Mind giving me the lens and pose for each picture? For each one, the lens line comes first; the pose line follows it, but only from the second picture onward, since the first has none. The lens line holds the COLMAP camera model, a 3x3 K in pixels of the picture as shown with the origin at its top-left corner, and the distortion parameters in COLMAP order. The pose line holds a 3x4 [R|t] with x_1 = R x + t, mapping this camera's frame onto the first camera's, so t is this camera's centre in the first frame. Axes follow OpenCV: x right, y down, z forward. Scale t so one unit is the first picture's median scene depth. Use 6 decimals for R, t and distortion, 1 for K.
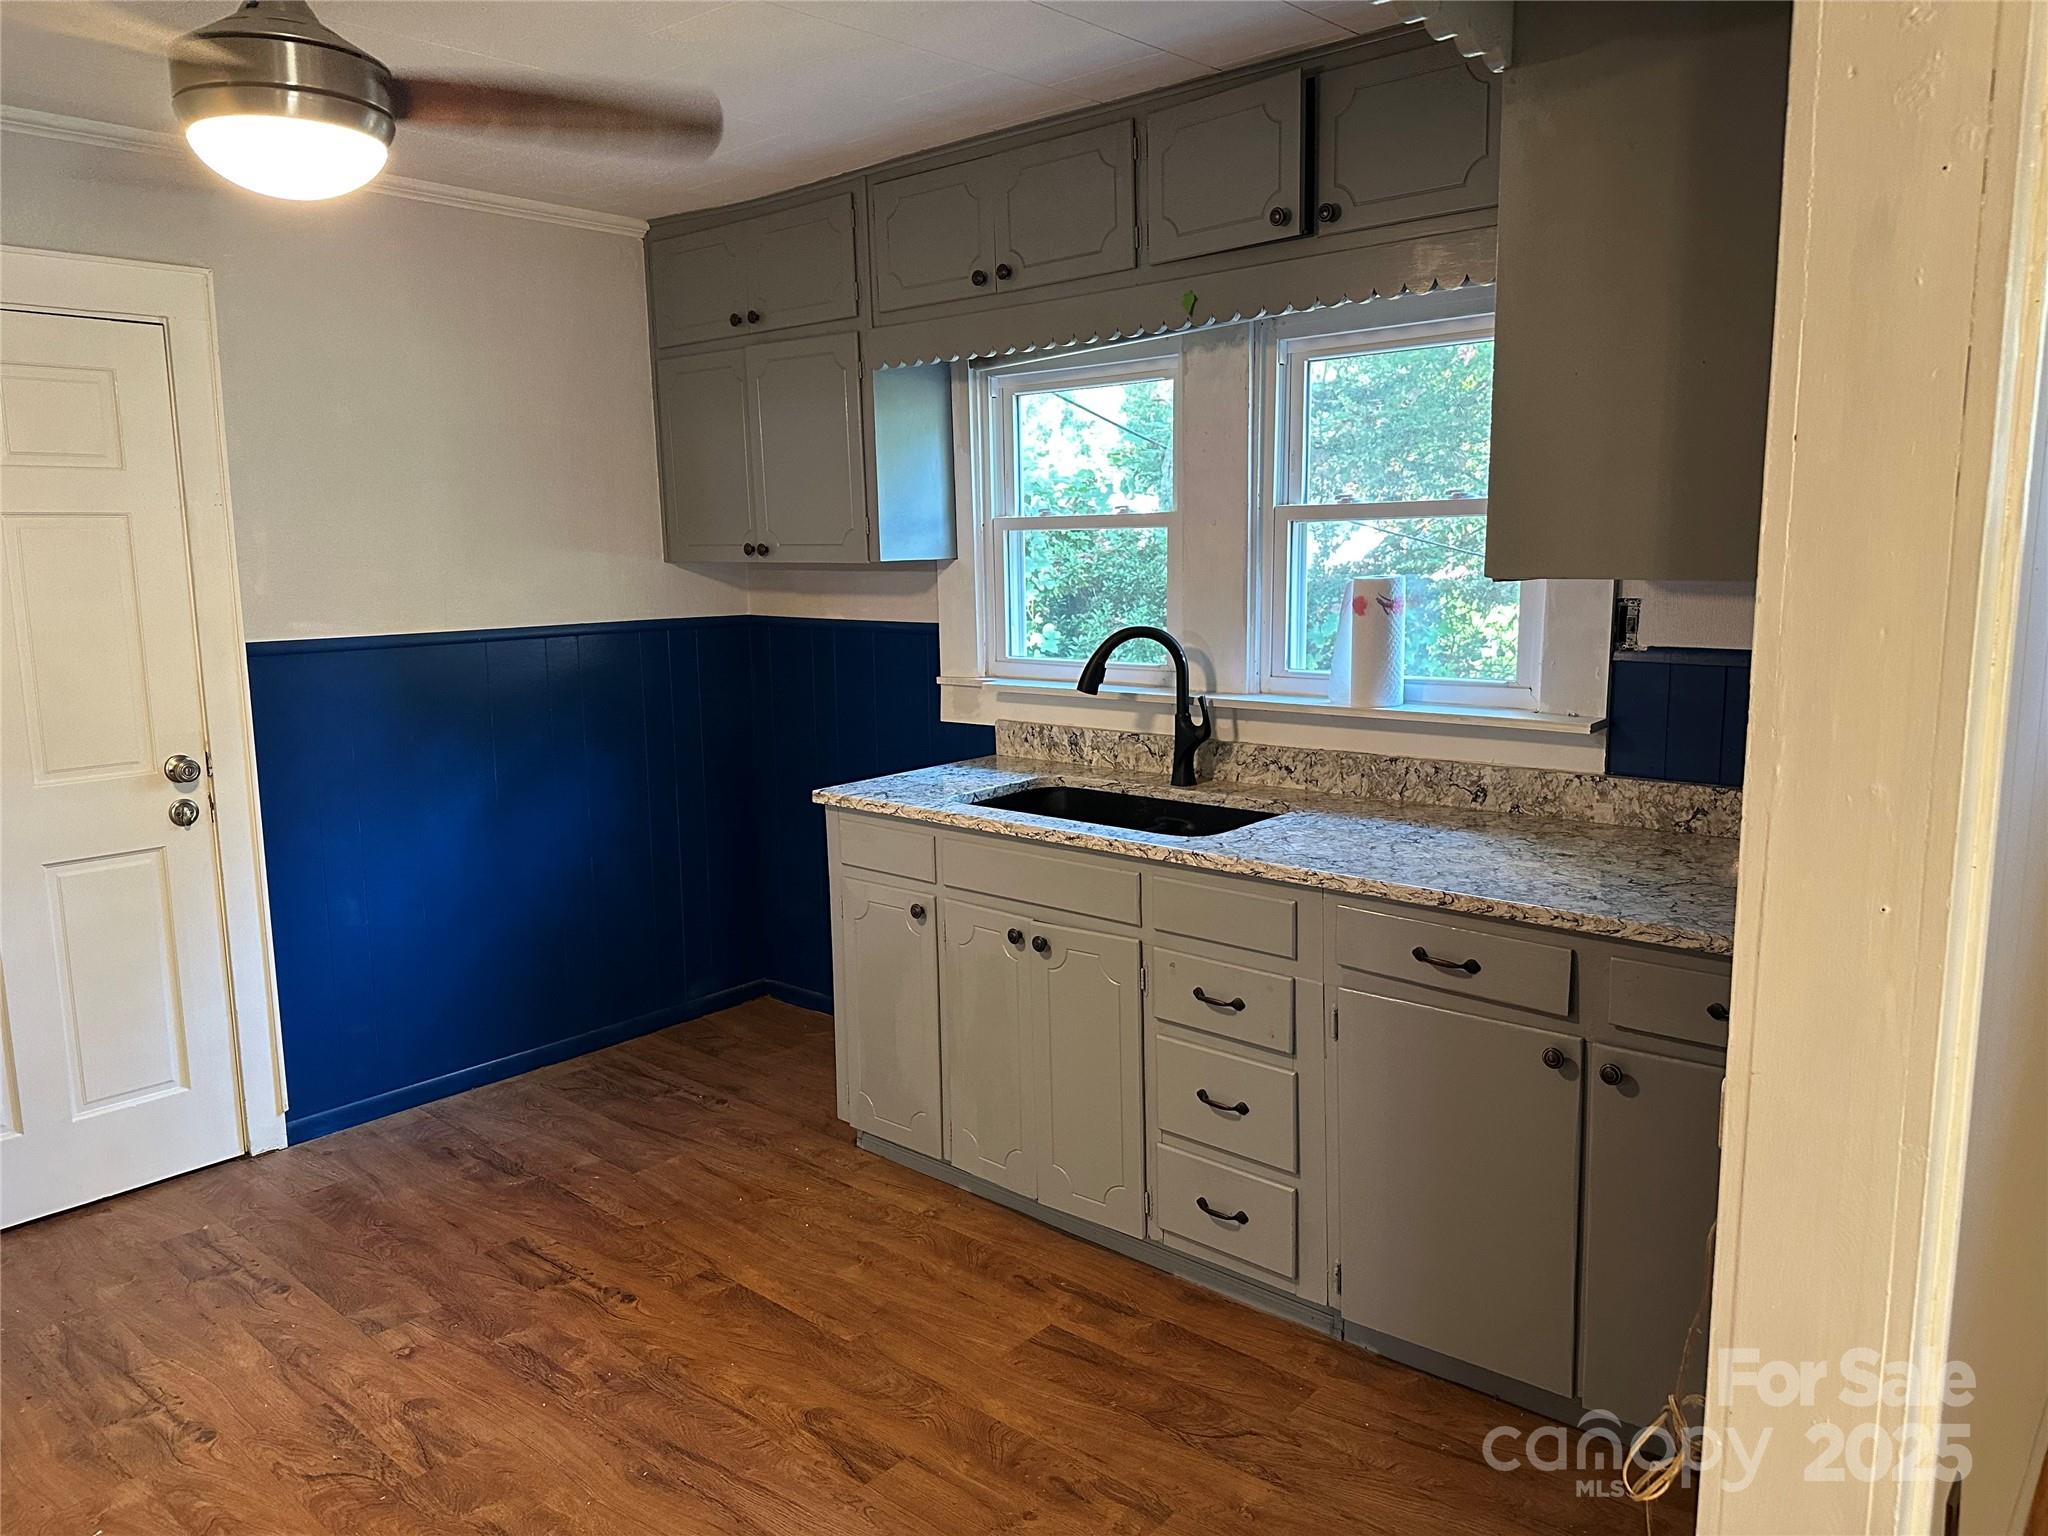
lens RADIAL K [[1438.1, 0, 1016.7], [0, 1438.1, 749.2], [0, 0, 1]] dist [0.128292, -0.198252]
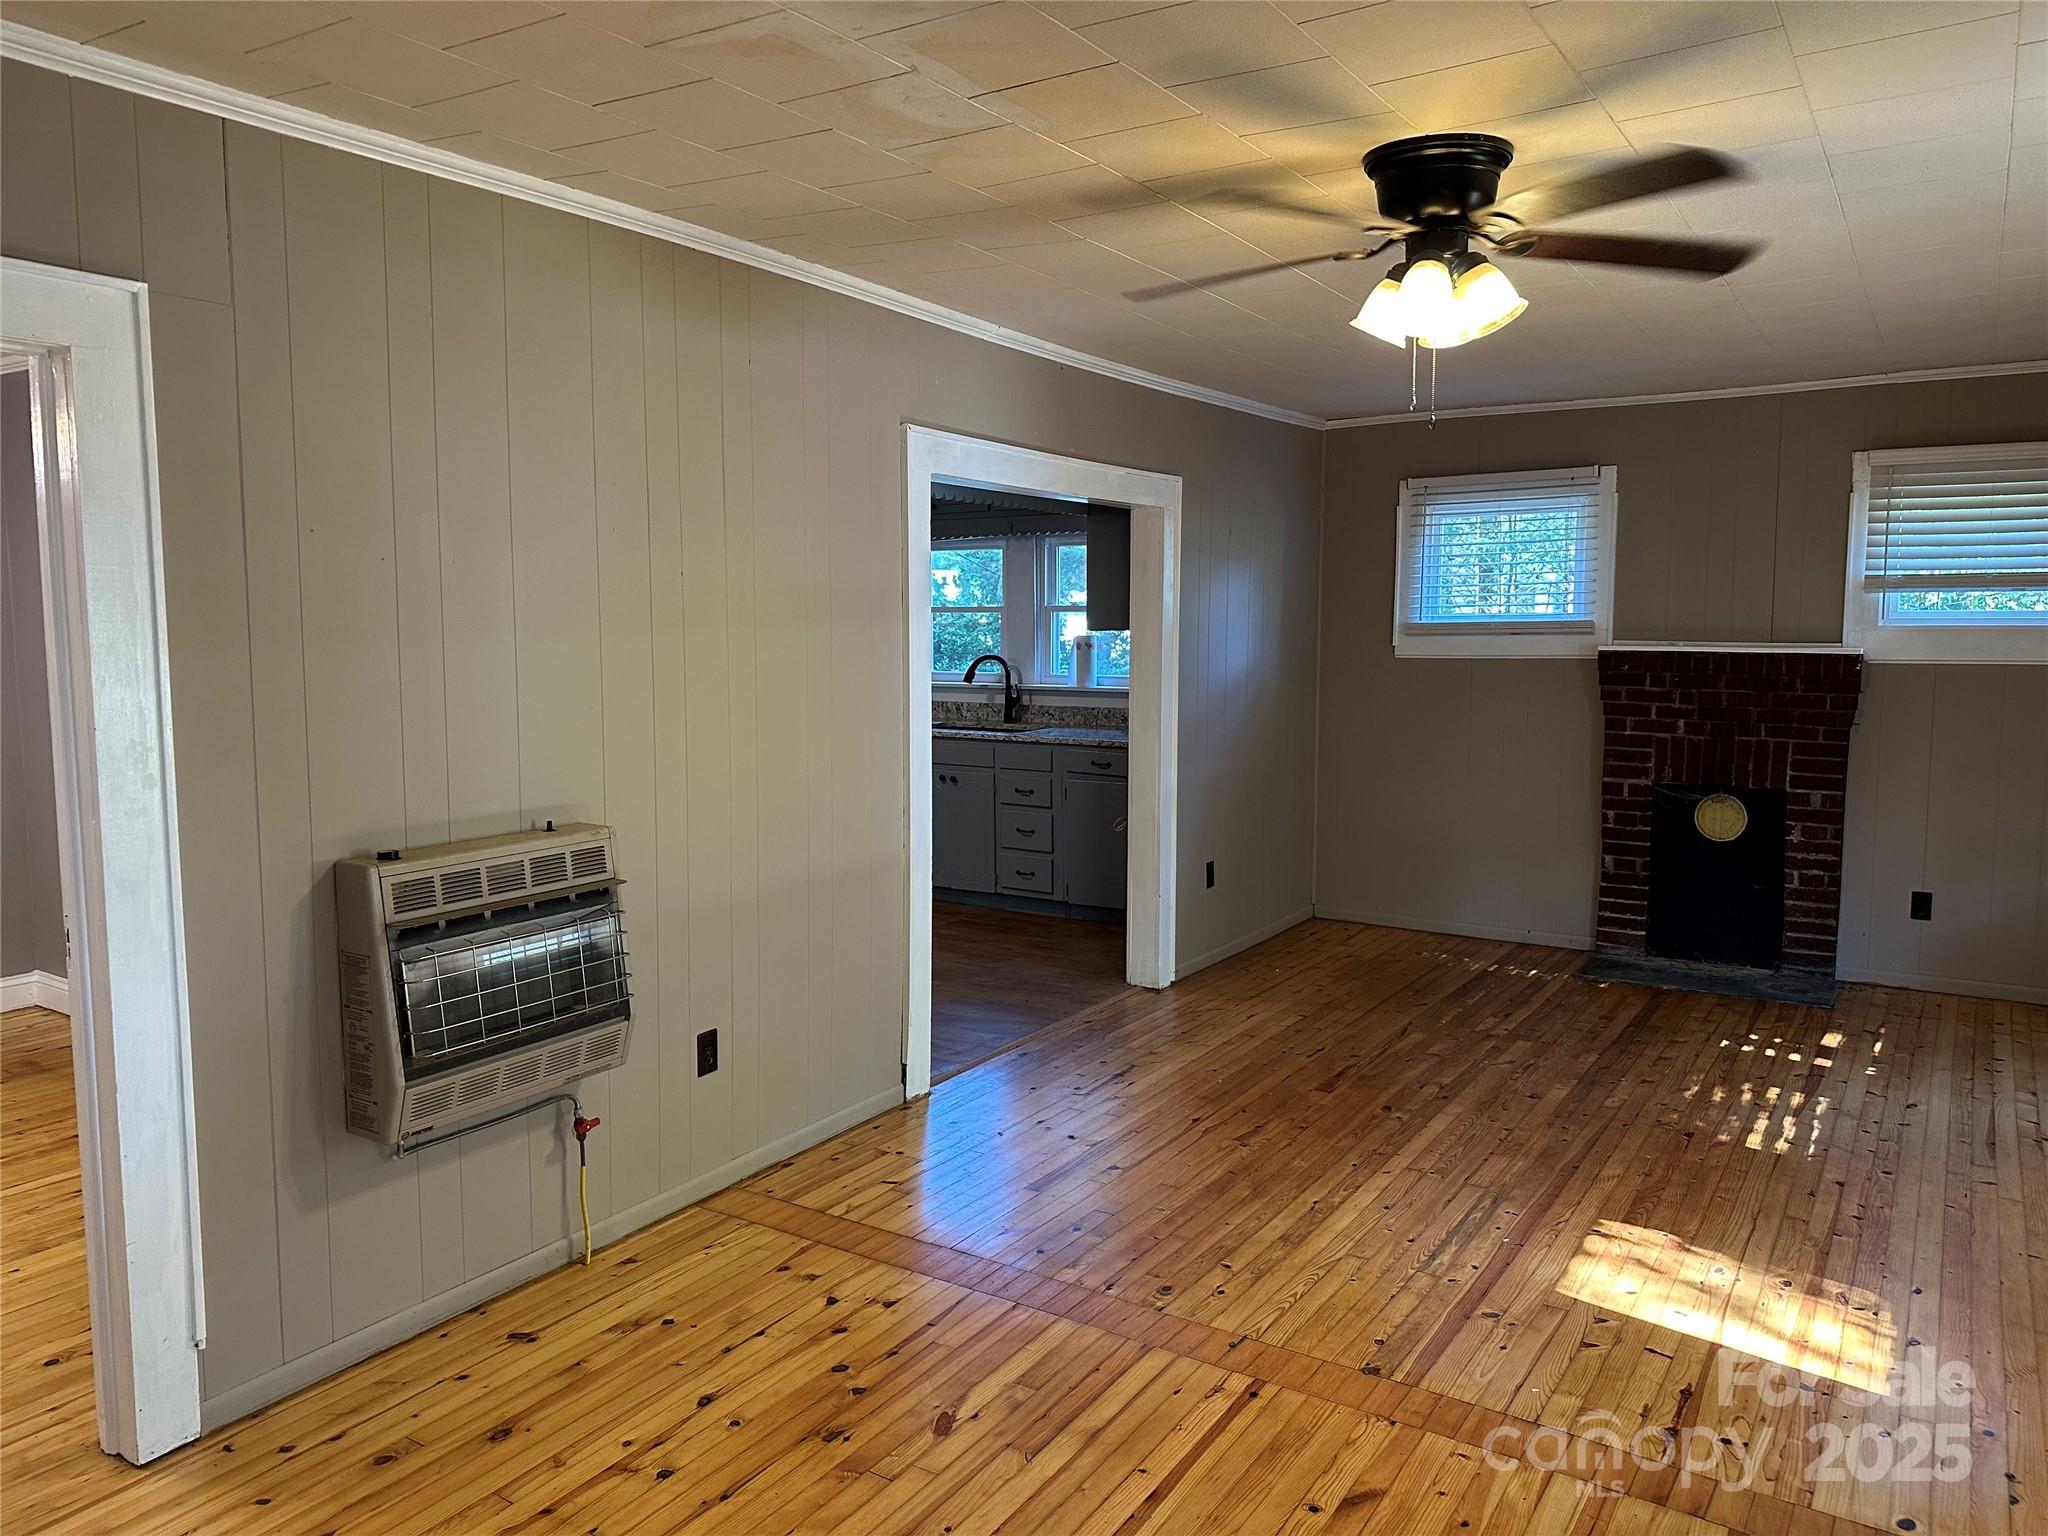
lens RADIAL K [[1446.3, 0, 1024.0], [0, 1446.3, 768.0], [0, 0, 1]] dist [0.005450, -0.012194]
pose [[0.990019, 0.000317, 0.140931, -0.190957], [0.005182, 0.999240, -0.038645, 0.189887], [-0.140836, 0.038989, 0.989265, -1.325595]]
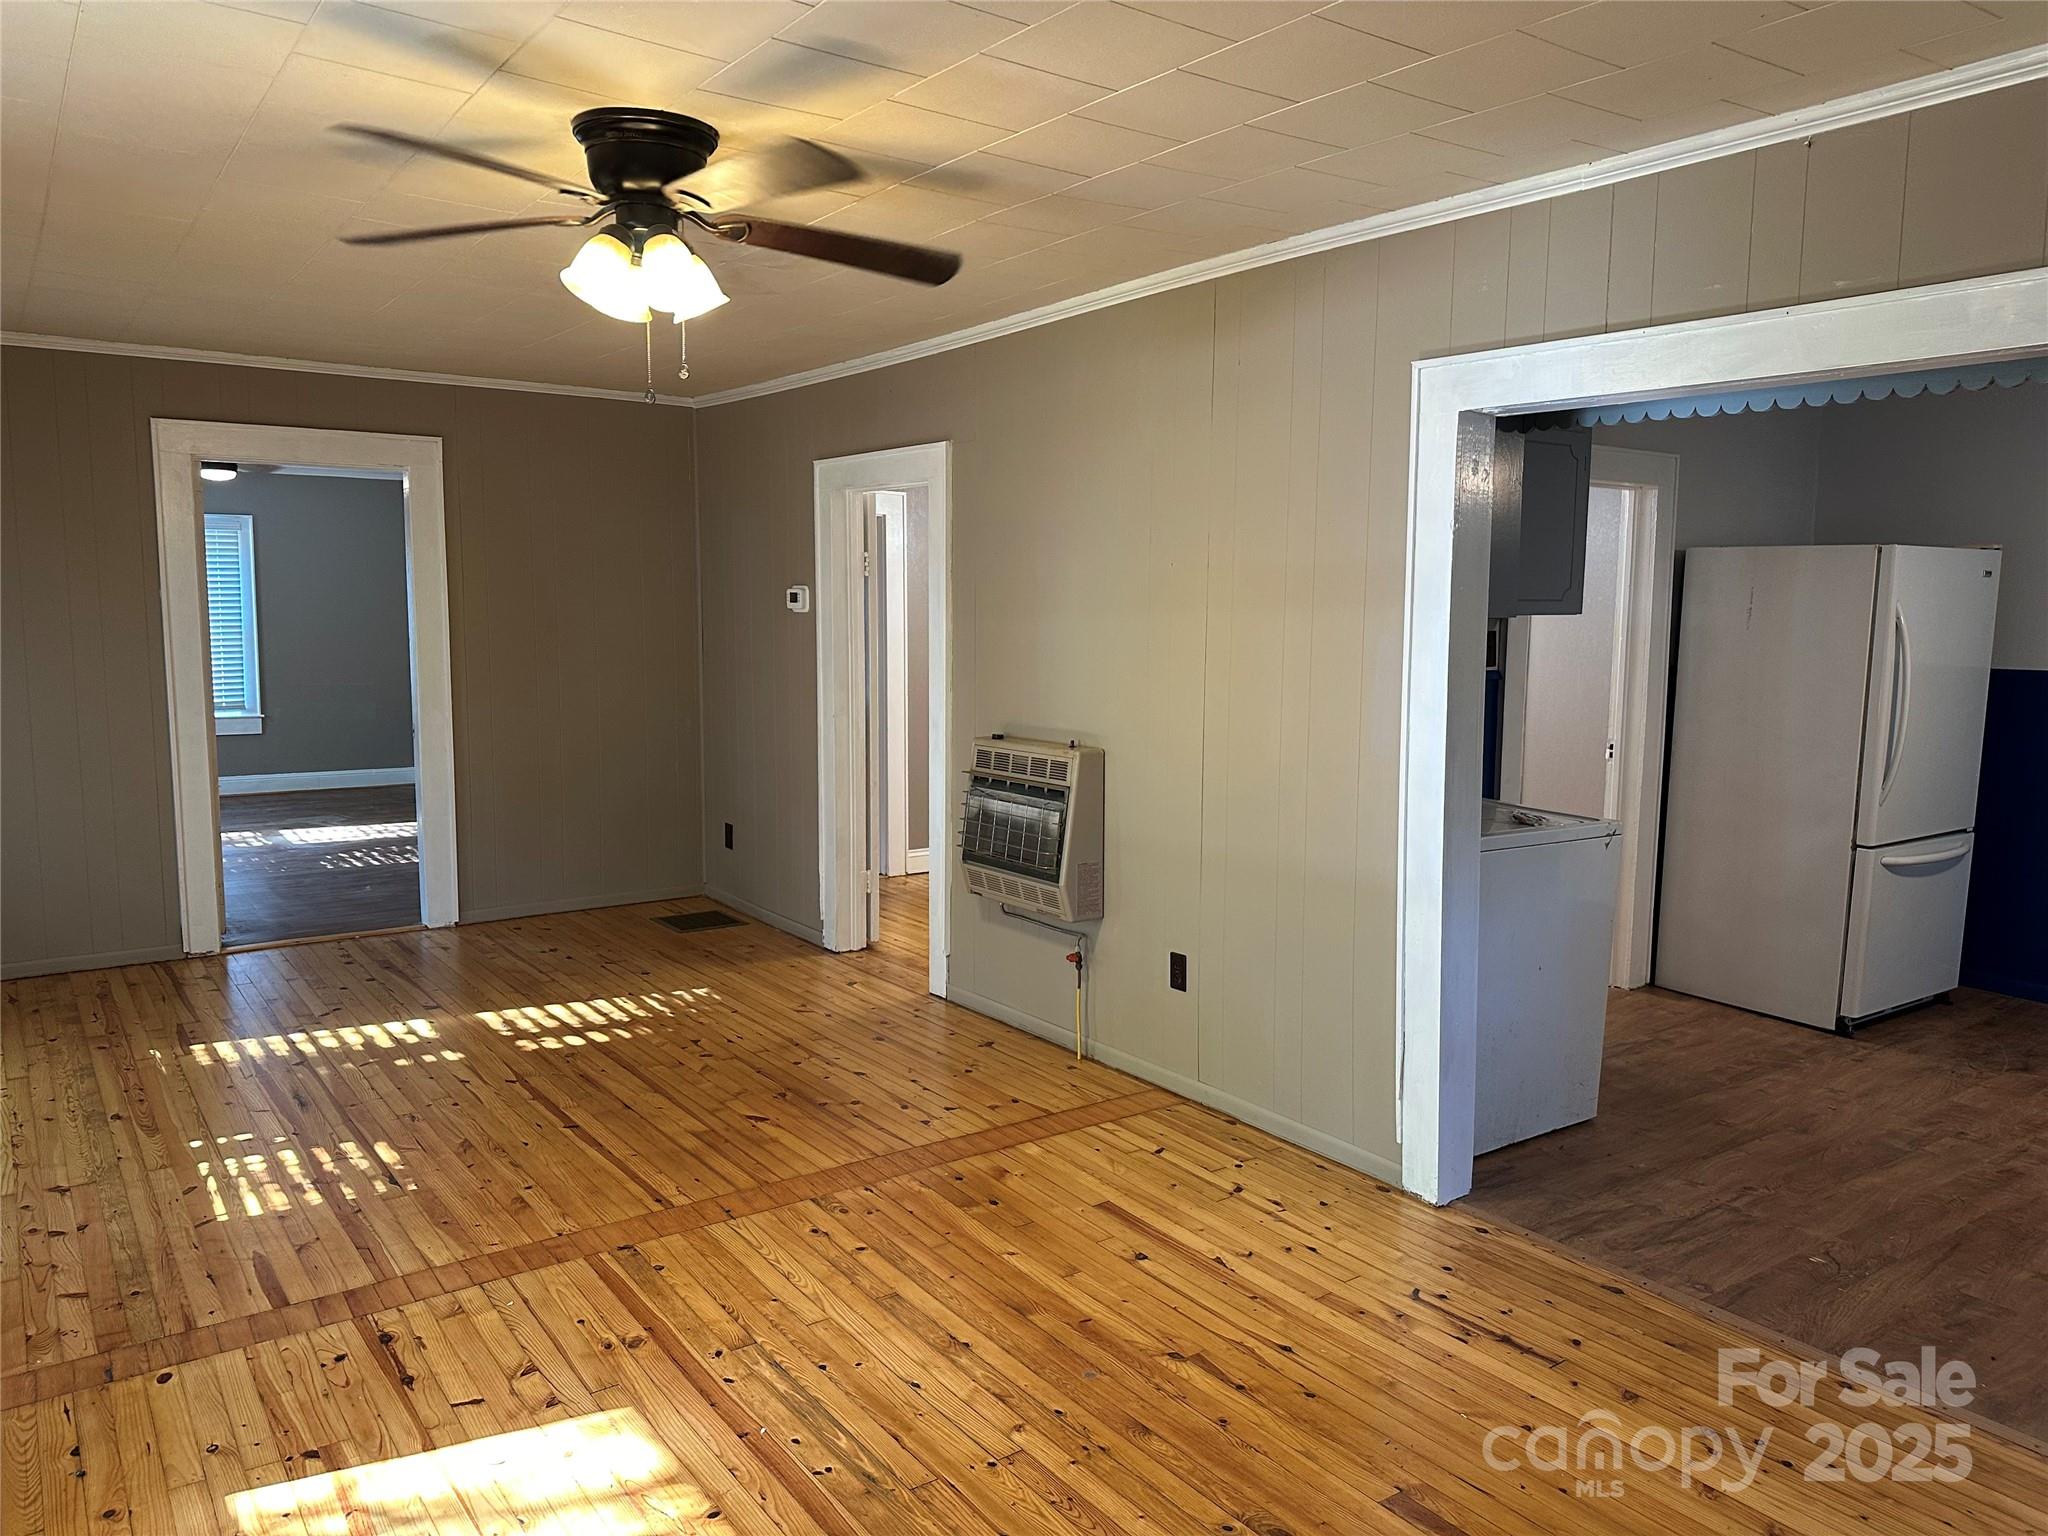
lens RADIAL K [[1405.1, 0, 1024.4], [0, 1405.1, 785.6], [0, 0, 1]] dist [0.000644, -0.000813]
pose [[-0.232819, 0.139032, -0.962531, 0.954406], [-0.143376, 0.974007, 0.175369, -0.002065], [0.961893, 0.178833, -0.206833, -0.084450]]
